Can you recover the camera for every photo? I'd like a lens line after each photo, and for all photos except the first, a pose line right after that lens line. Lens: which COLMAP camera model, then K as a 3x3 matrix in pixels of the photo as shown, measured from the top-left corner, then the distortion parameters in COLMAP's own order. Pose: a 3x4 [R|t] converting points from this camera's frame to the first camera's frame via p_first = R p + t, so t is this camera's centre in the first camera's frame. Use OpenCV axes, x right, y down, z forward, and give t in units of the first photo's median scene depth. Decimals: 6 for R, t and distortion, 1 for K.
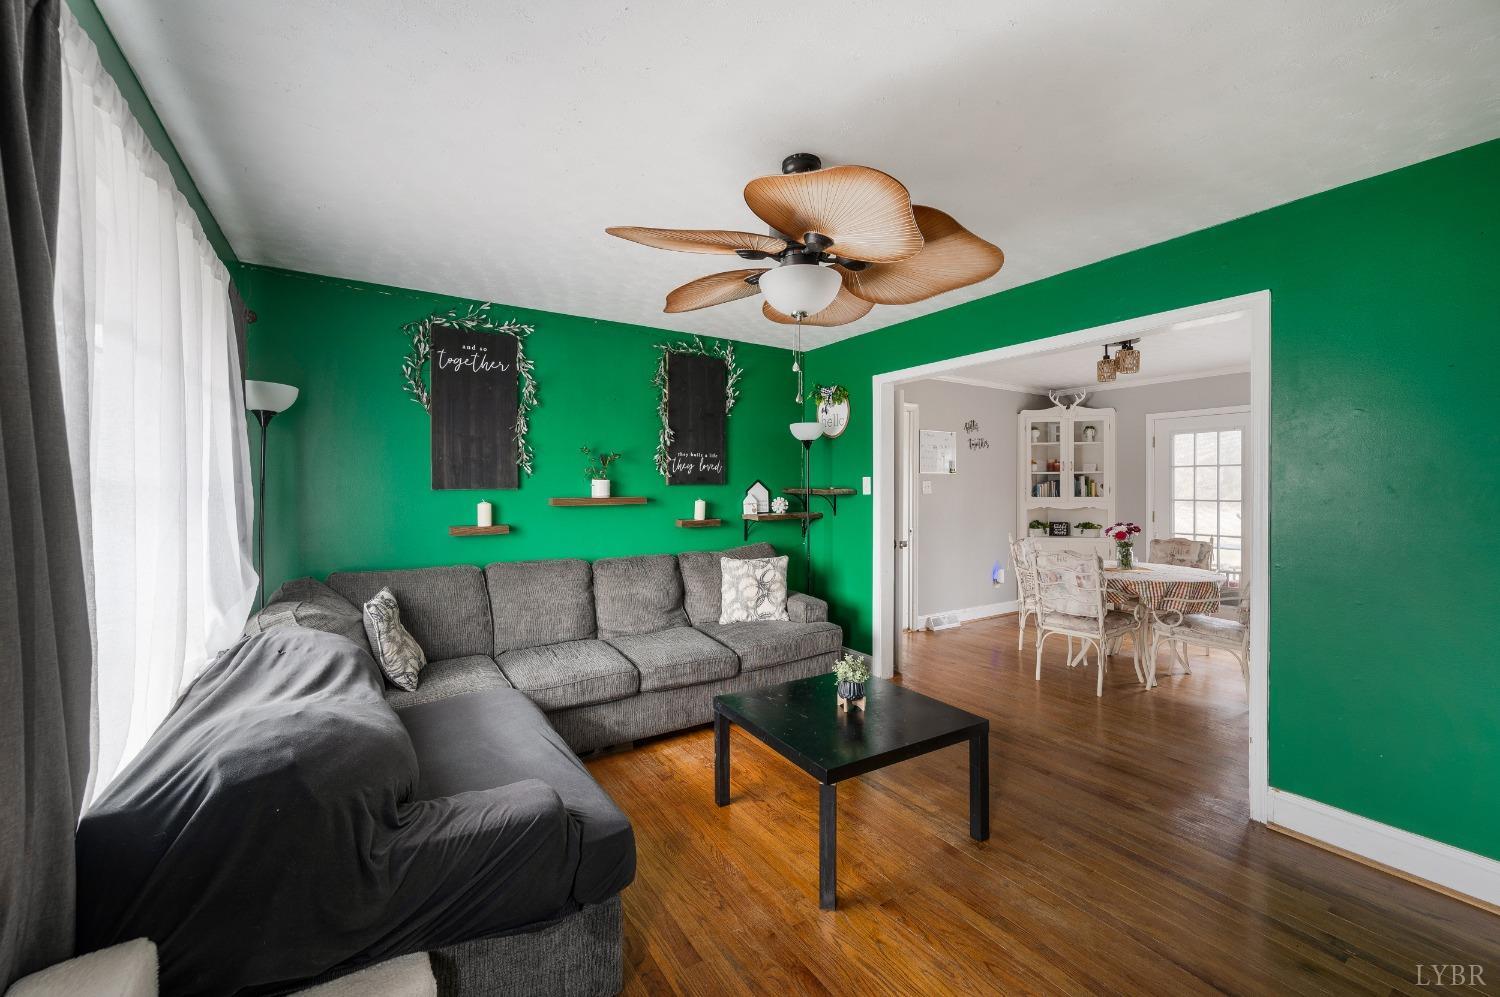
lens RADIAL K [[603.7, 0, 749.3], [0, 603.7, 492.8], [0, 0, 1]] dist [-0.000844, -0.000320]
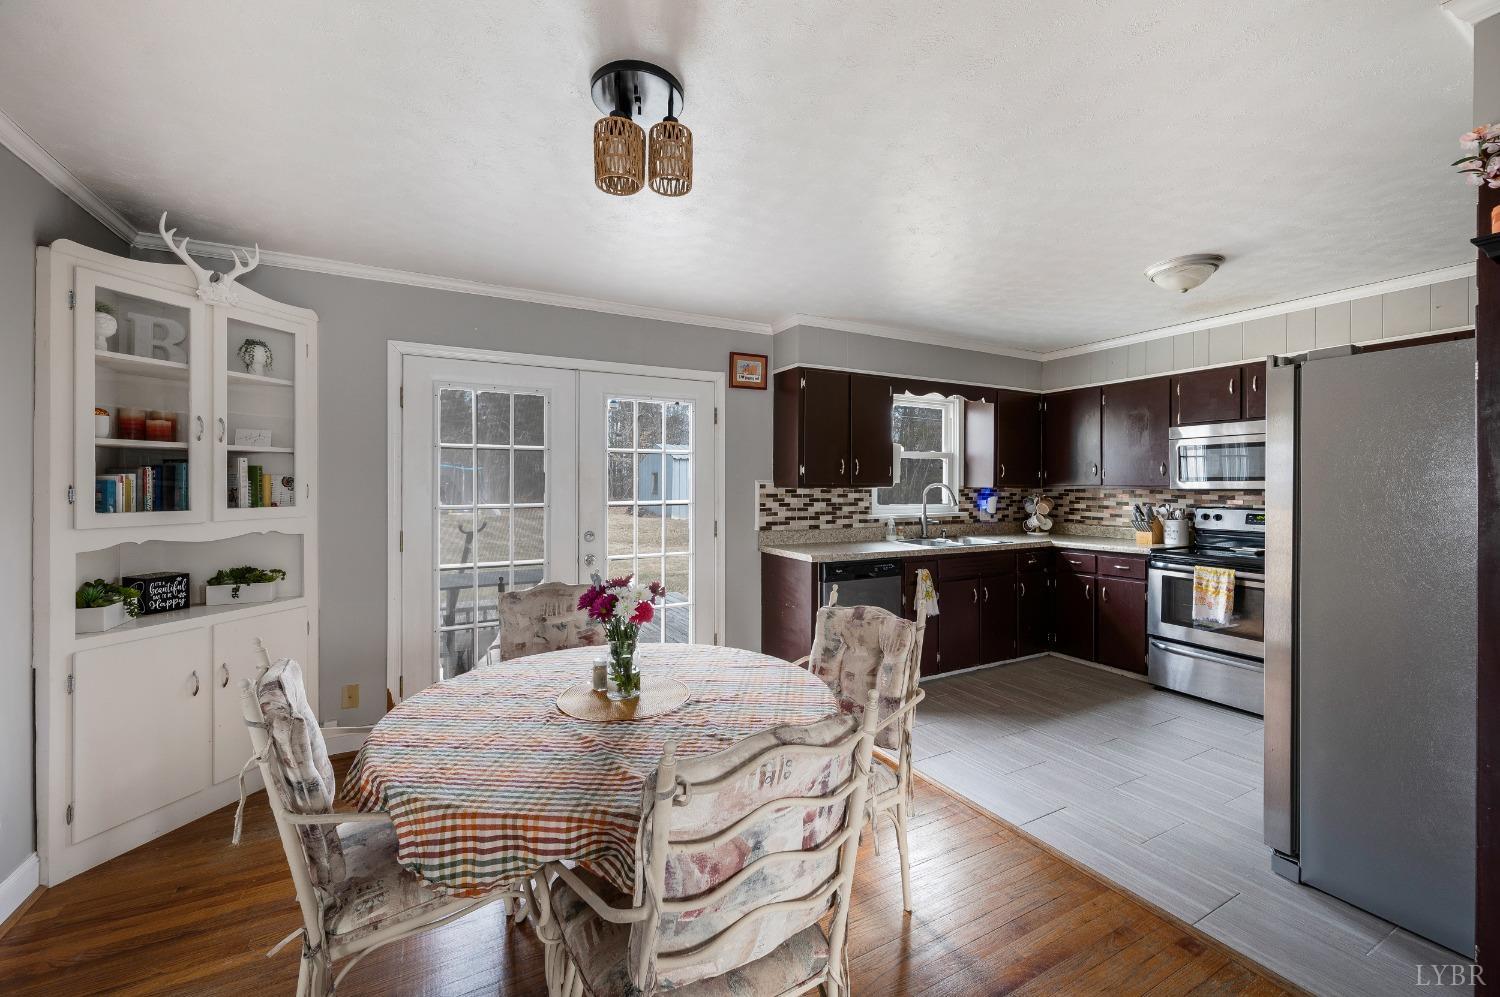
lens RADIAL K [[603.7, 0, 752.6], [0, 603.7, 486.2], [0, 0, 1]] dist [-0.000844, -0.000320]
pose [[0.055138, -0.002196, 0.998476, 0.159404], [0.003032, 0.999993, 0.002032, -0.007666], [-0.998474, 0.002915, 0.055145, 0.623159]]
